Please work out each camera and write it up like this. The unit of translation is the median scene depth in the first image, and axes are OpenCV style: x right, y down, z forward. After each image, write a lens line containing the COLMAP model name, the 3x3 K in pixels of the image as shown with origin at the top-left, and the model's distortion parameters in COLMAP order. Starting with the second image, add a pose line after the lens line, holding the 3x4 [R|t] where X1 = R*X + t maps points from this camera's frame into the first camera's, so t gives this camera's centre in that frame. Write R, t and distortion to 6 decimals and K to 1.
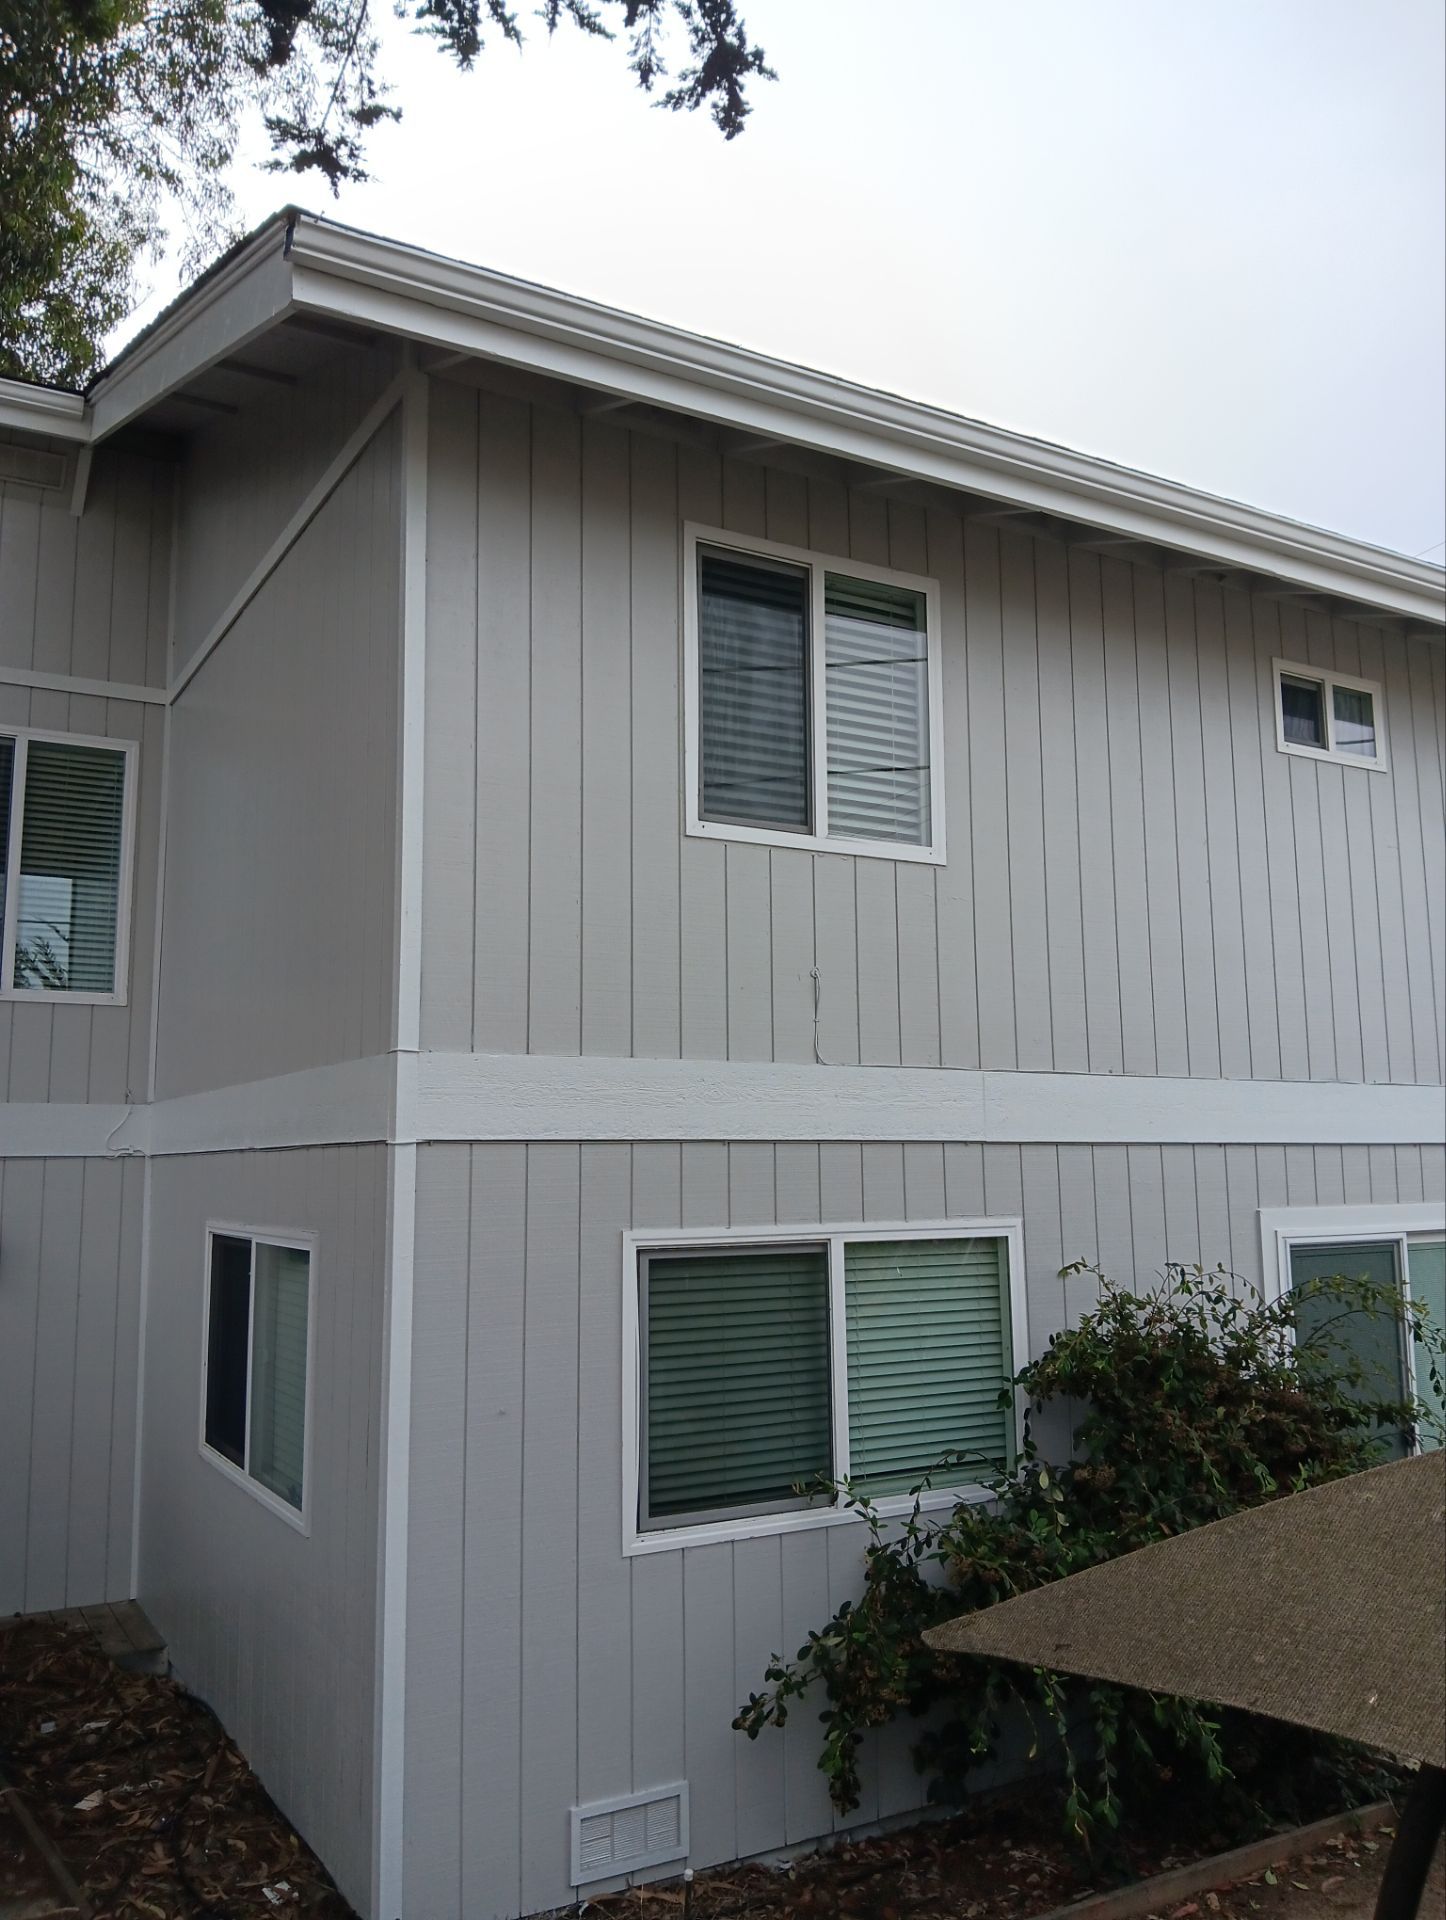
lens RADIAL K [[1518.4, 0, 723.7], [0, 1518.4, 961.1], [0, 0, 1]] dist [0.003829, -0.034323]
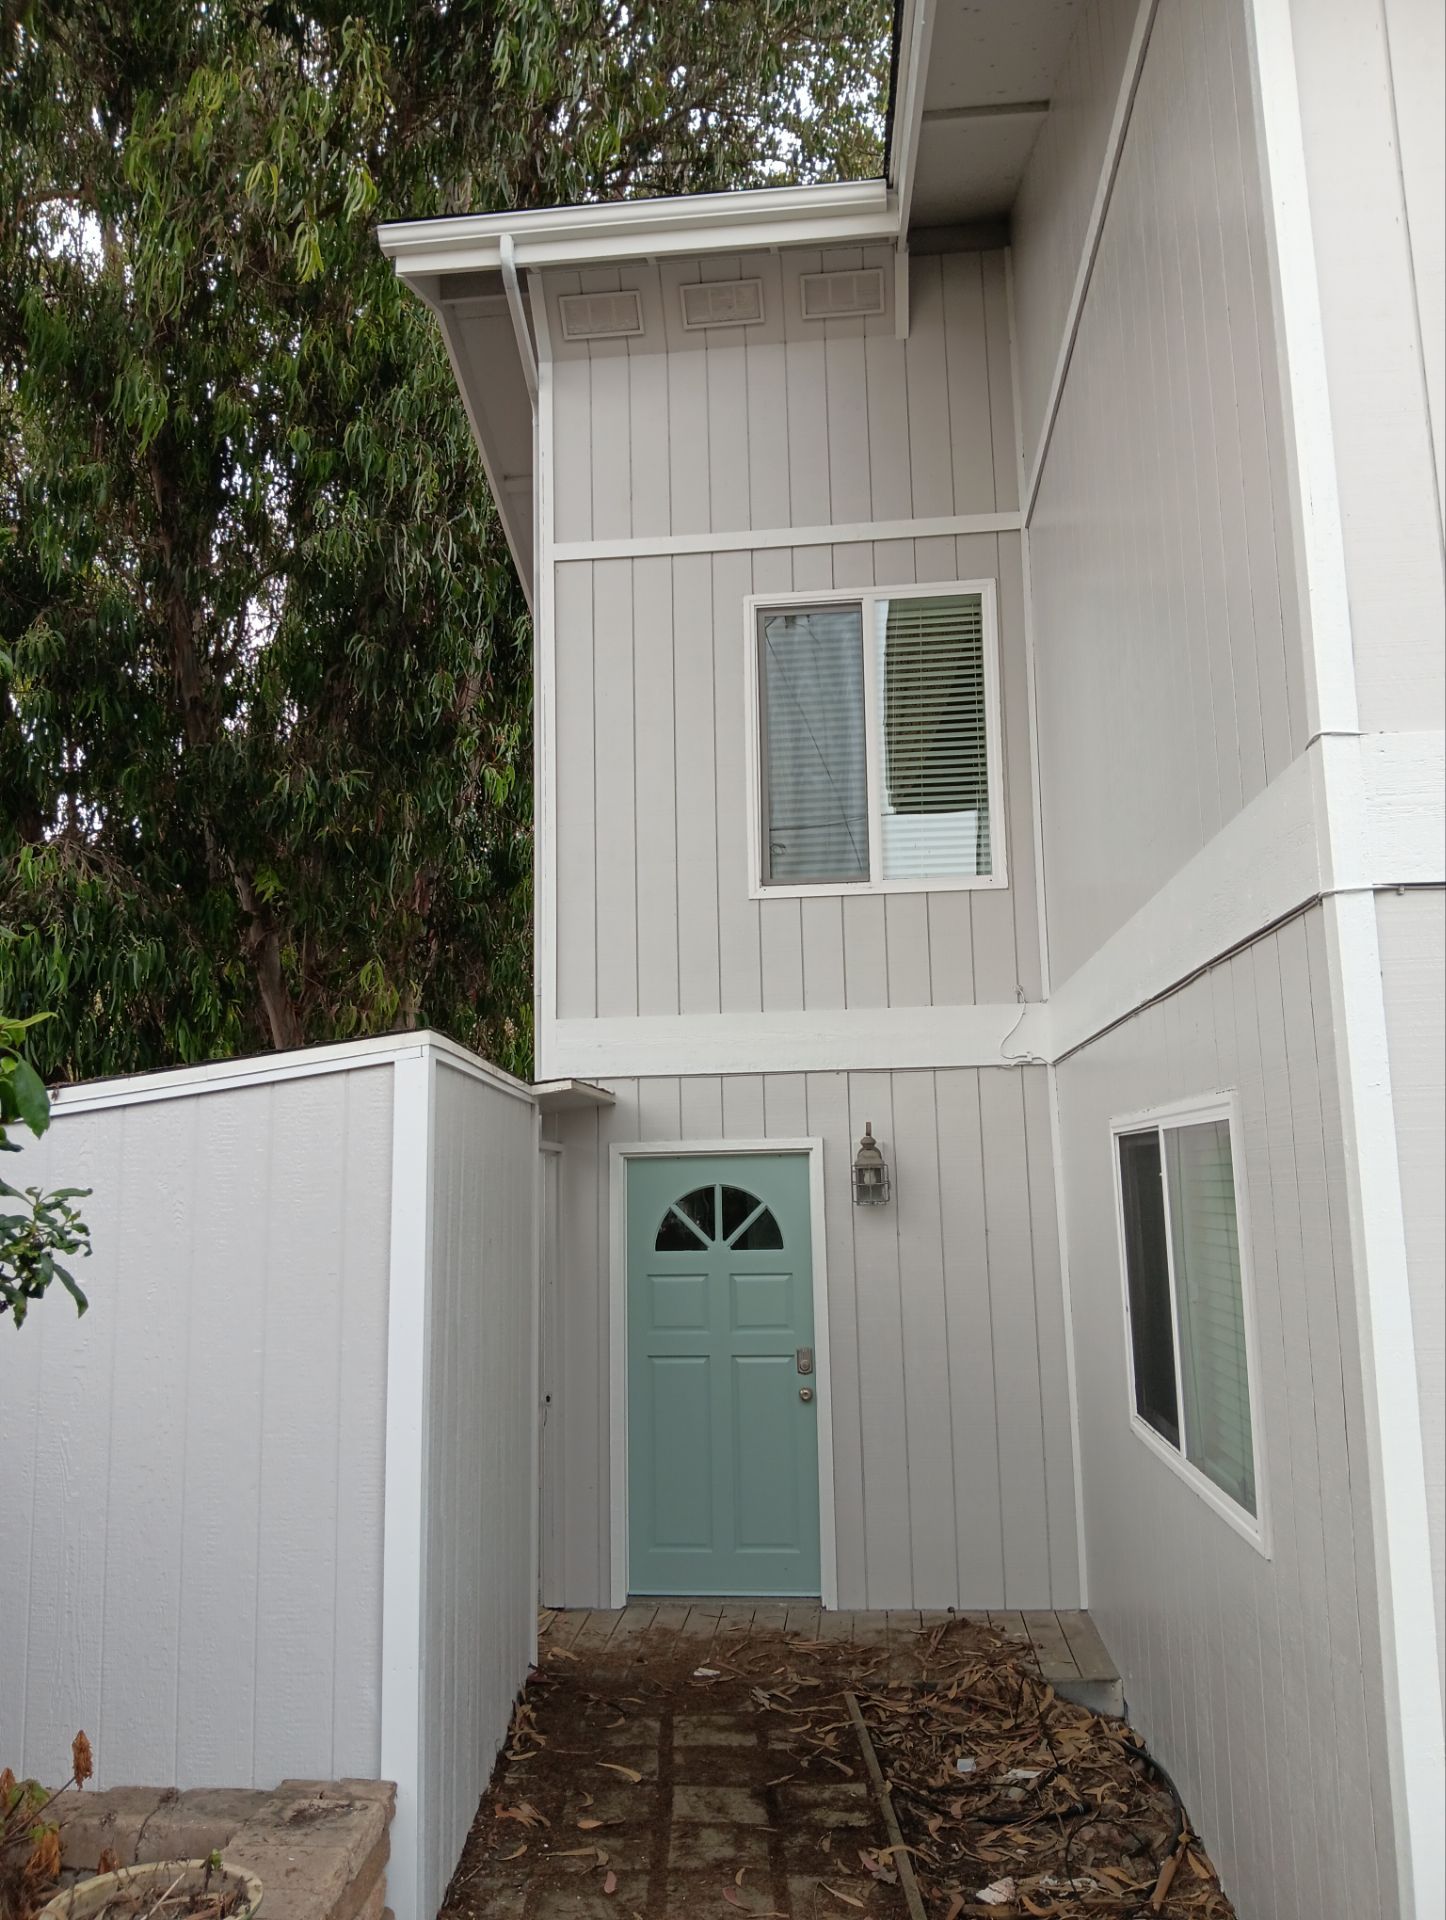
lens RADIAL K [[1518.4, 0, 725.5], [0, 1518.4, 951.5], [0, 0, 1]] dist [0.003829, -0.034323]
pose [[0.810758, -0.099821, -0.576807, -0.055028], [0.092548, 0.994819, -0.042077, 0.110963], [0.578019, -0.019268, 0.815796, 0.297556]]
